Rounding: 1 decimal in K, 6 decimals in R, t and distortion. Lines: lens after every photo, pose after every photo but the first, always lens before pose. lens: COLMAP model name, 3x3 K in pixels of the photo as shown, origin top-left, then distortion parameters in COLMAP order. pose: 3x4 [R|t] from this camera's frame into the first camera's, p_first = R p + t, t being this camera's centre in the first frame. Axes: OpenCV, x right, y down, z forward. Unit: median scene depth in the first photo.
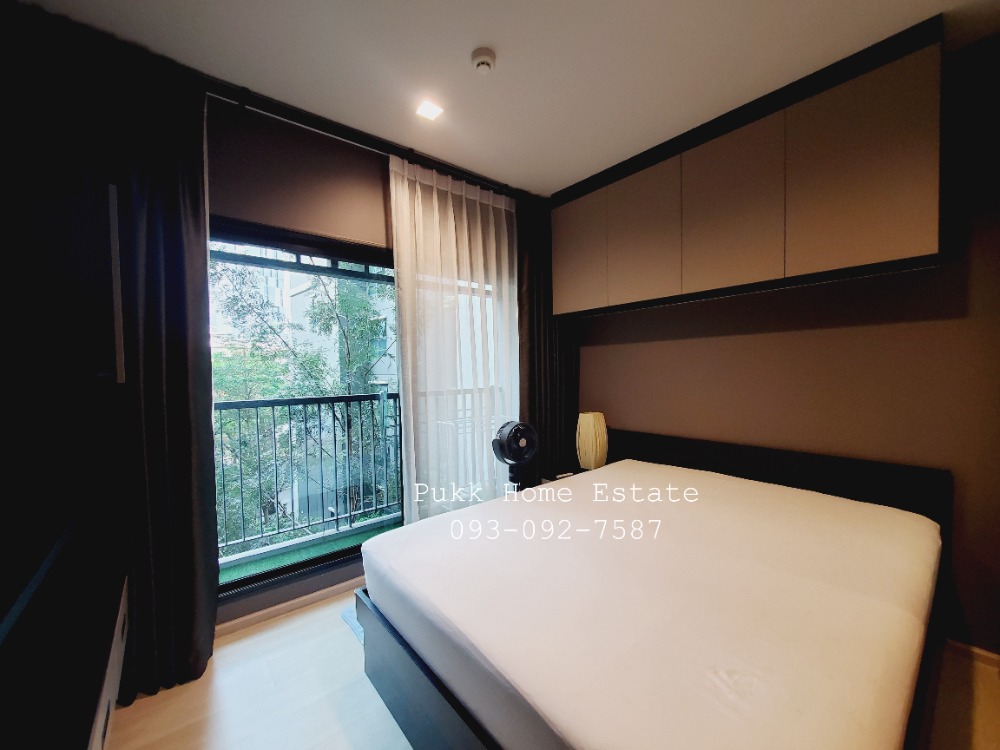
lens RADIAL K [[392.8, 0, 501.1], [0, 392.8, 379.9], [0, 0, 1]] dist [-0.001843, -0.000271]
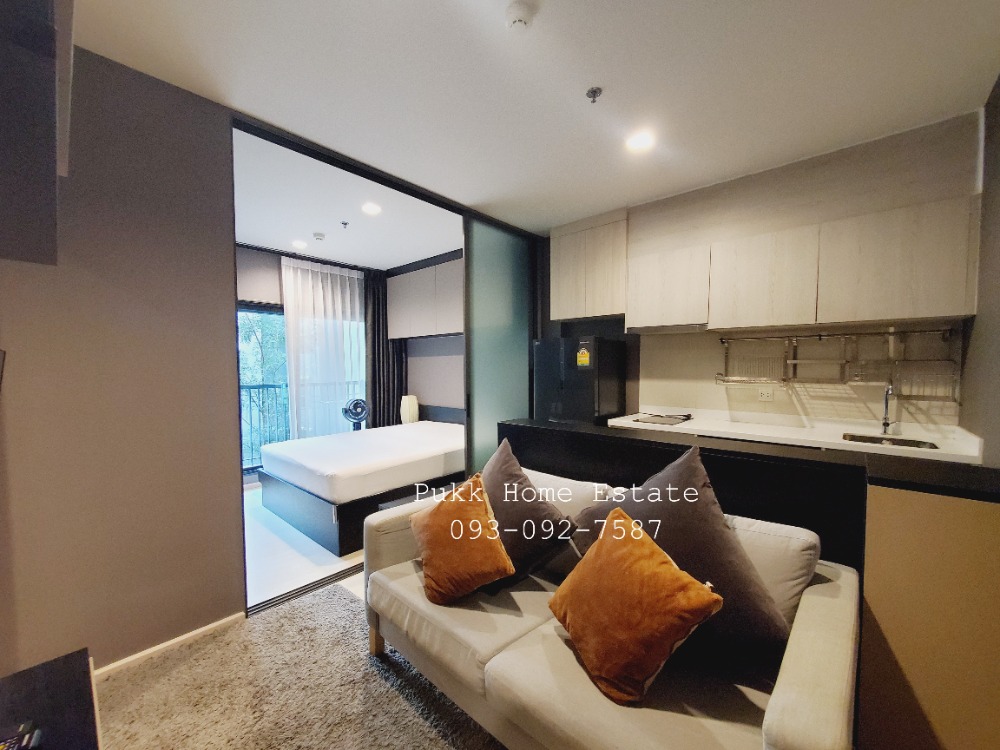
lens RADIAL K [[399.0, 0, 494.3], [0, 399.0, 393.8], [0, 0, 1]] dist [-0.001102, -0.000076]
pose [[0.990100, 0.004236, 0.140300, 0.371886], [-0.008078, 0.999607, 0.026829, 0.024153], [-0.140131, -0.027696, 0.989746, -0.851941]]
